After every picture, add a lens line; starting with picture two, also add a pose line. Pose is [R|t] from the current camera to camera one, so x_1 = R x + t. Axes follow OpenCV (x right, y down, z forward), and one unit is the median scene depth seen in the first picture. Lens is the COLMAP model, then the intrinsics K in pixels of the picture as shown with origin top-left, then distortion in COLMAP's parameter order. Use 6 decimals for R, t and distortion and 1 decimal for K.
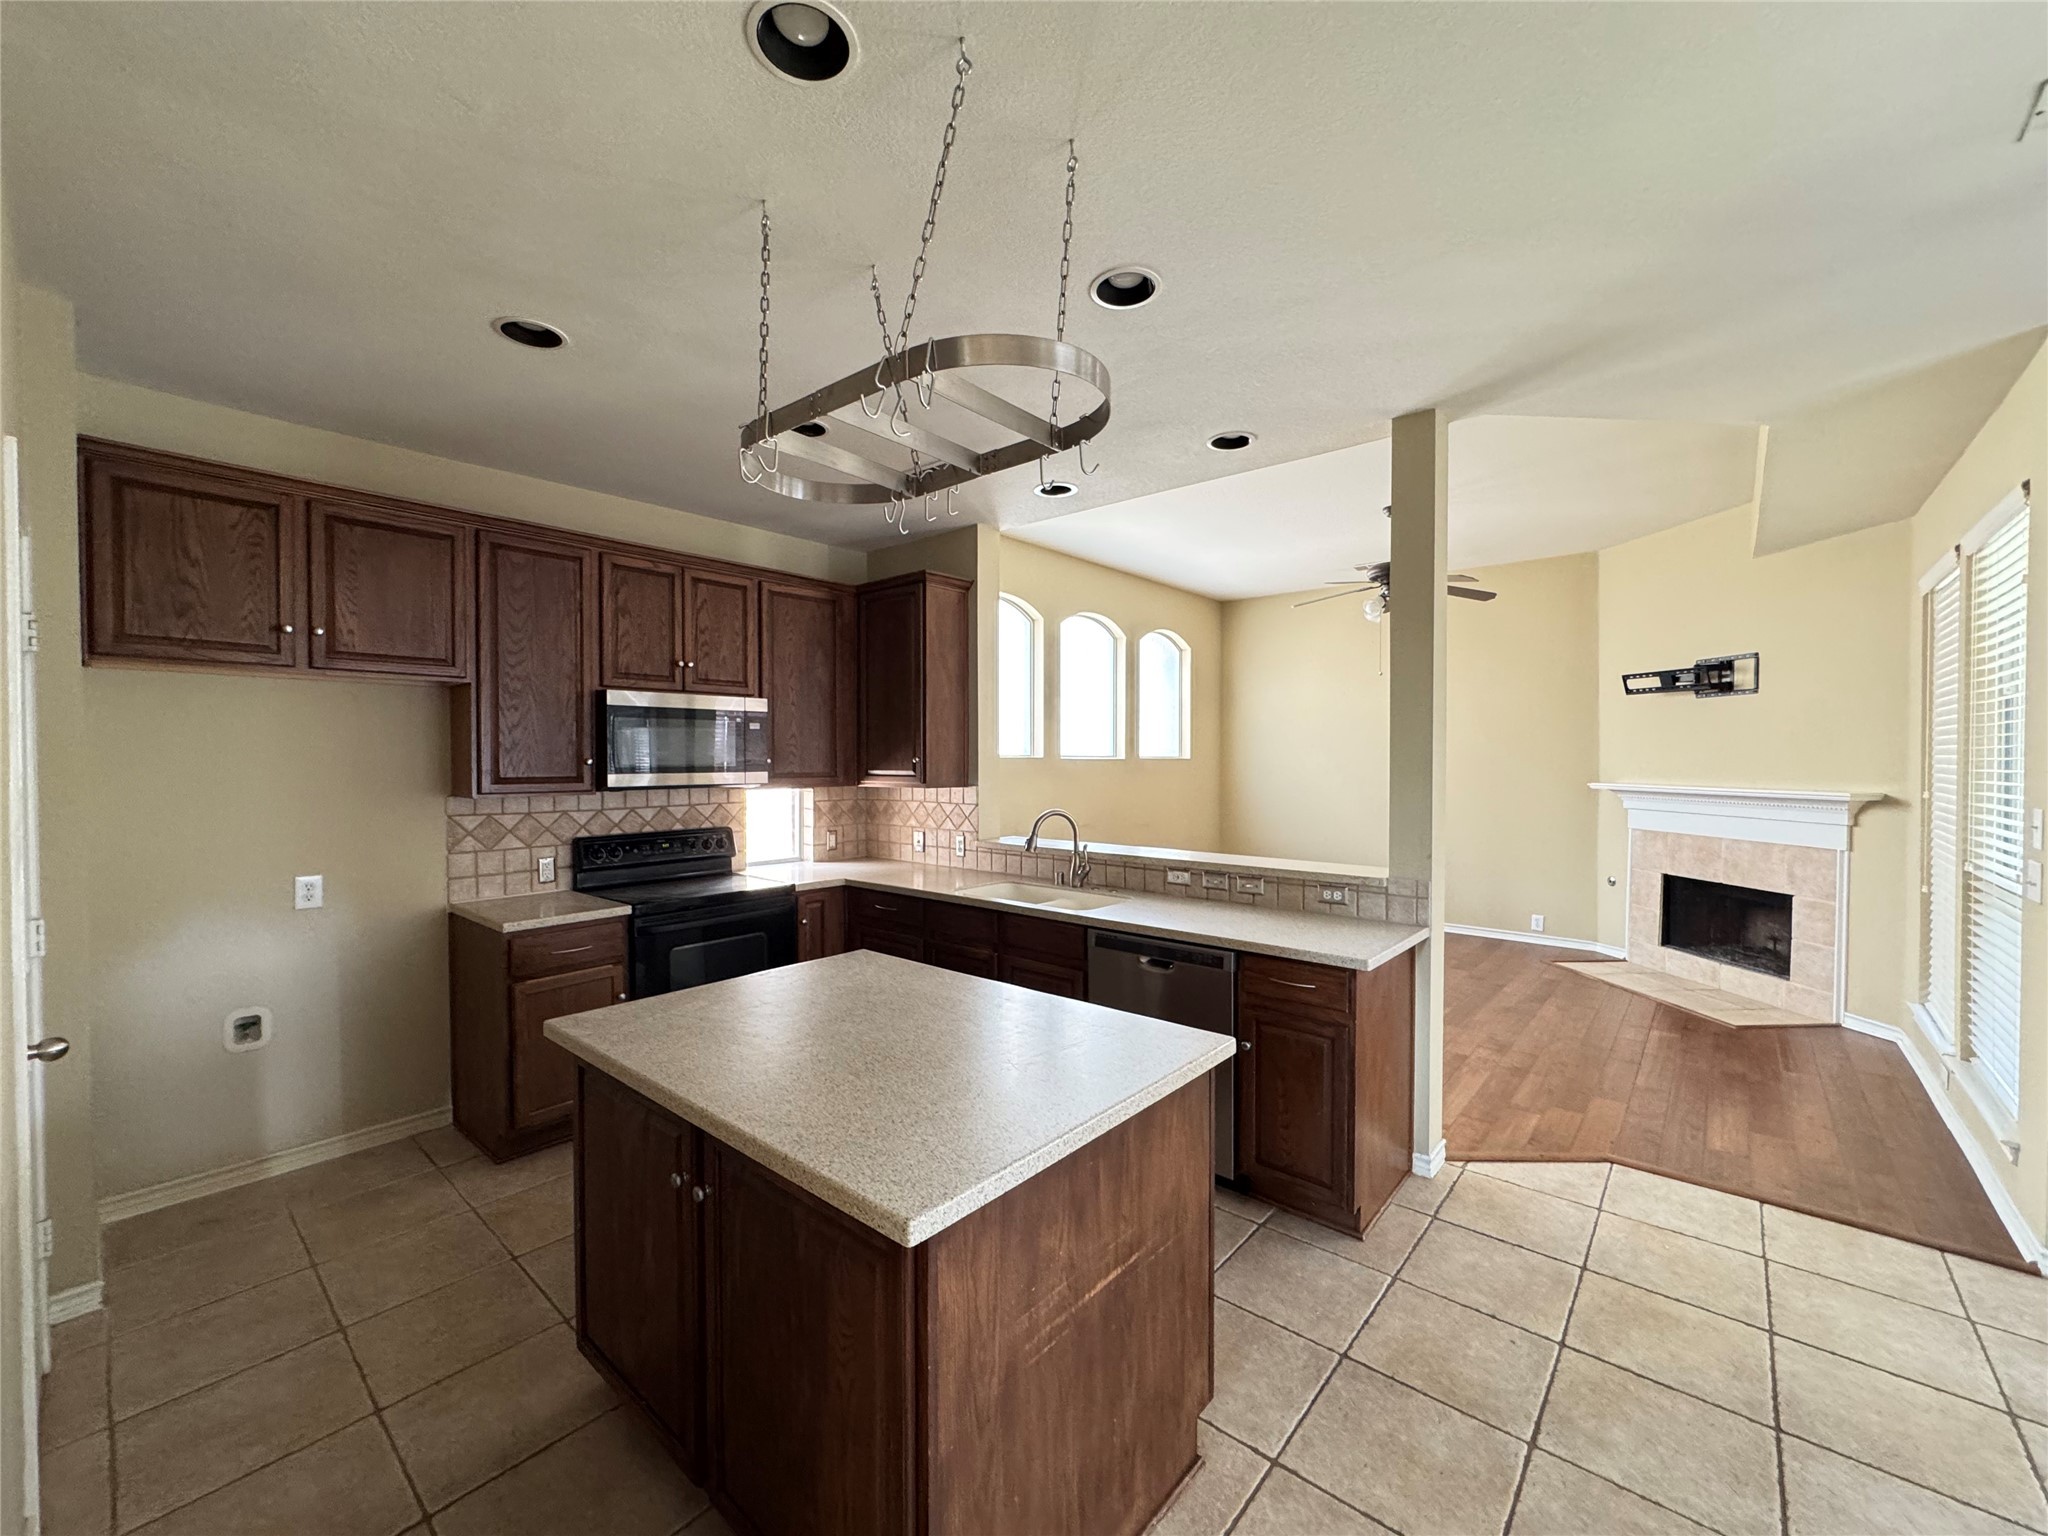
lens RADIAL K [[821.1, 0, 1024.0], [0, 821.1, 768.0], [0, 0, 1]] dist [-0.001915, -0.000090]
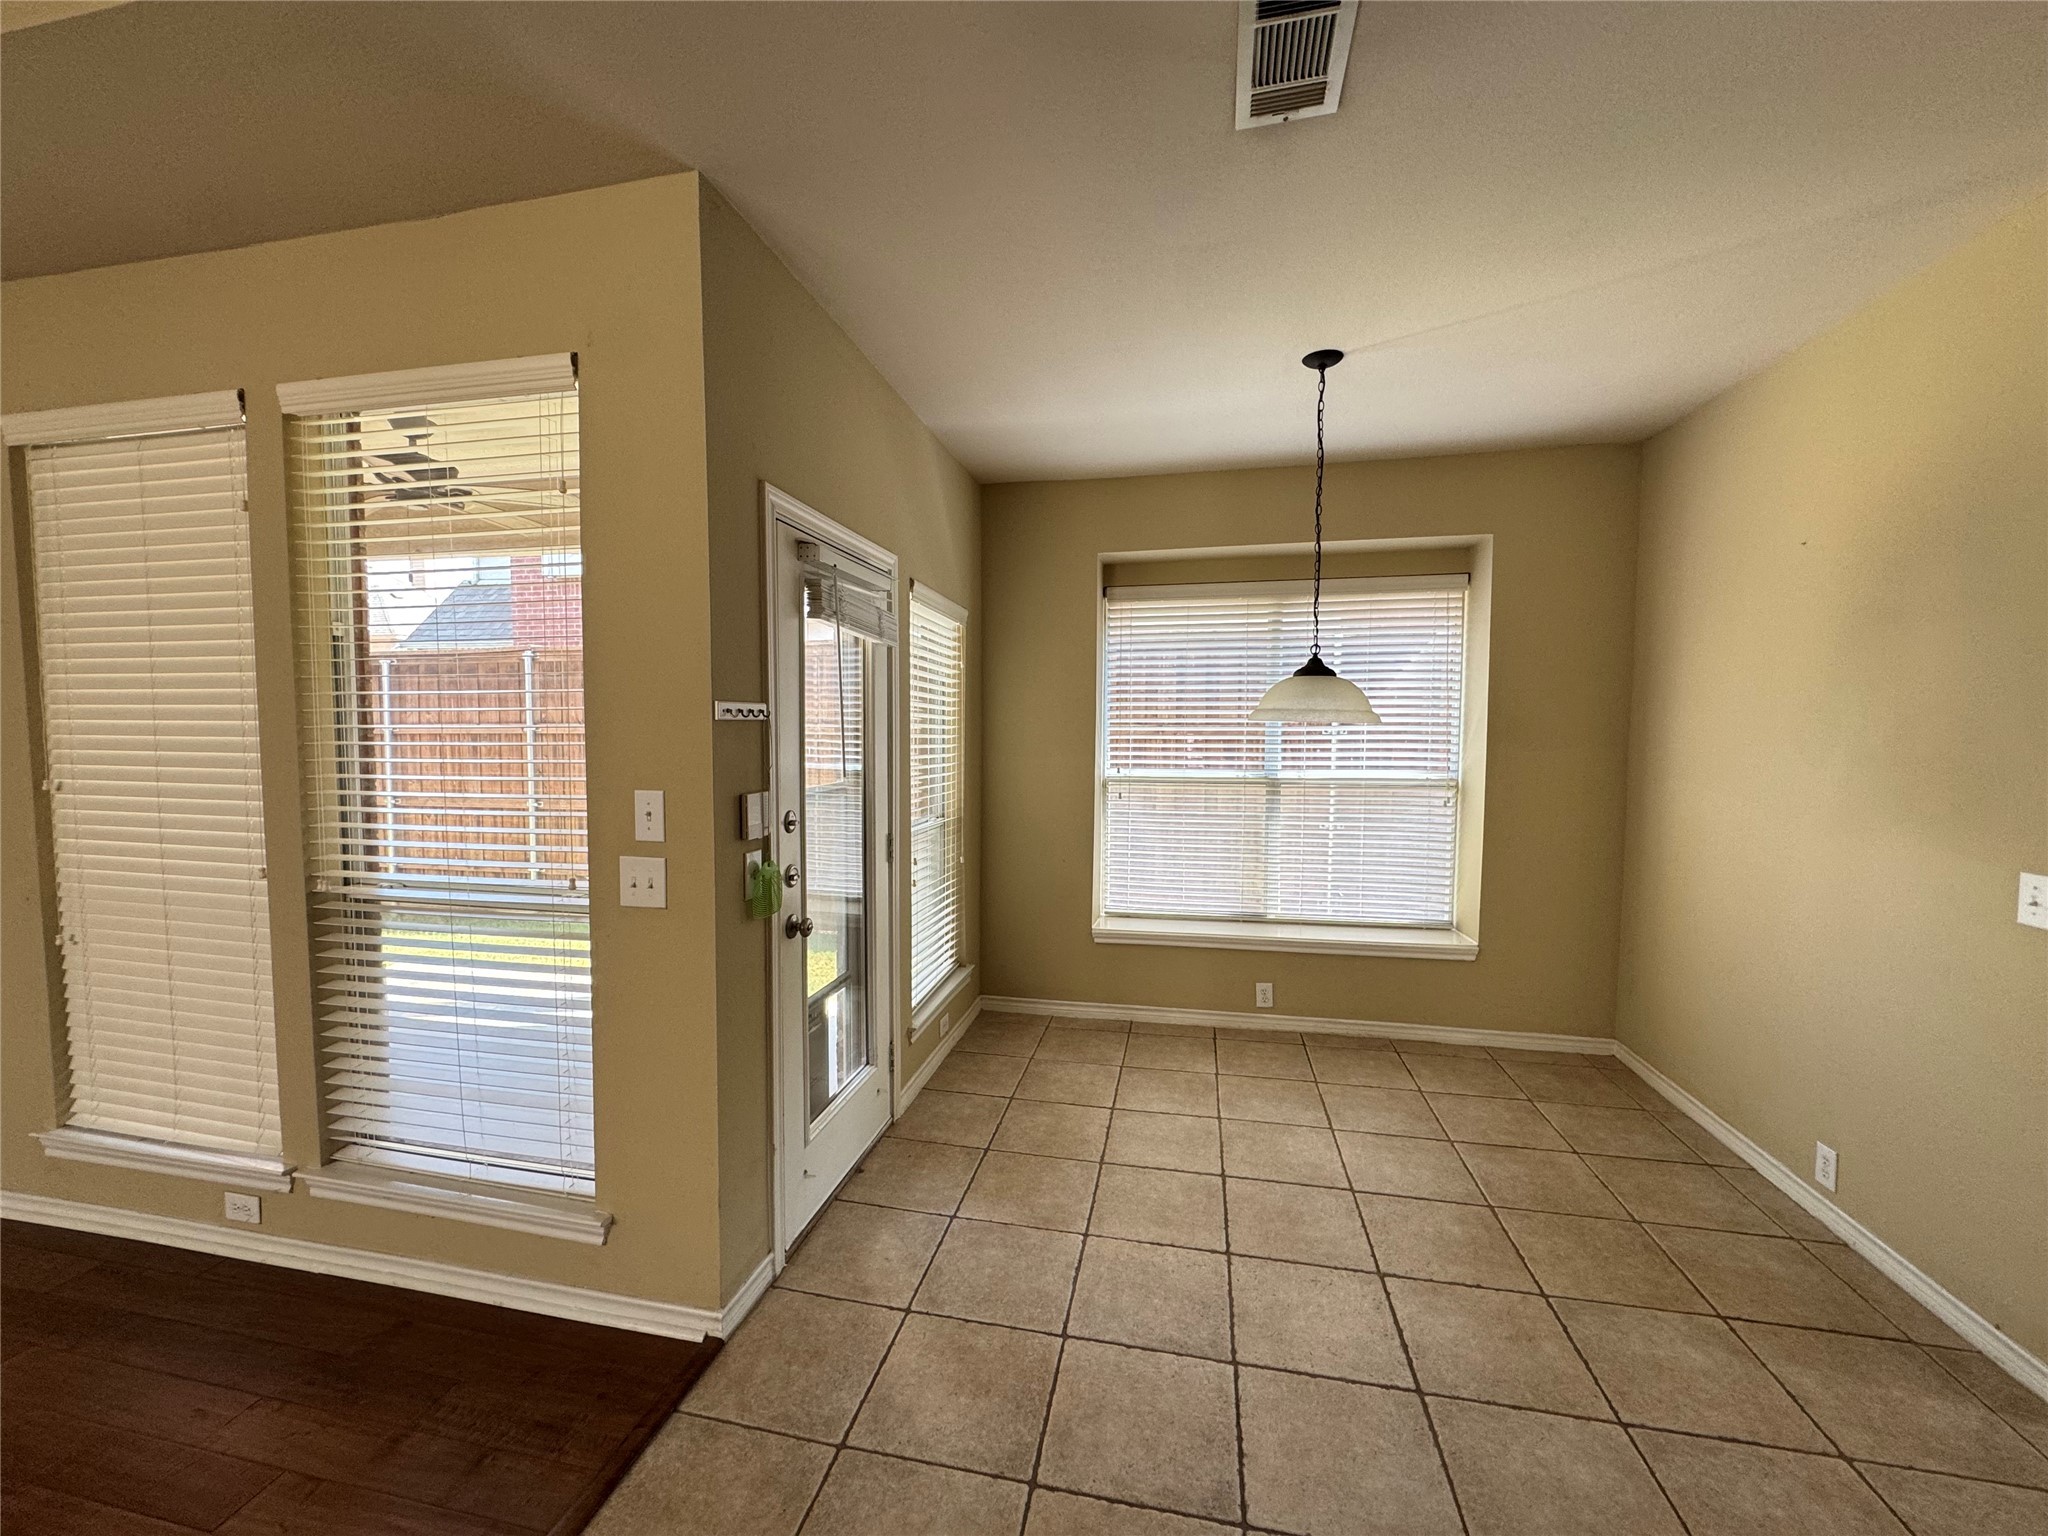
lens RADIAL K [[823.5, 0, 1020.9], [0, 823.5, 768.2], [0, 0, 1]] dist [-0.001984, -0.000300]
pose [[-0.476044, -0.048832, 0.878065, 0.227557], [0.011342, 0.998033, 0.061653, -0.009616], [-0.879348, 0.039309, -0.474554, 0.655181]]
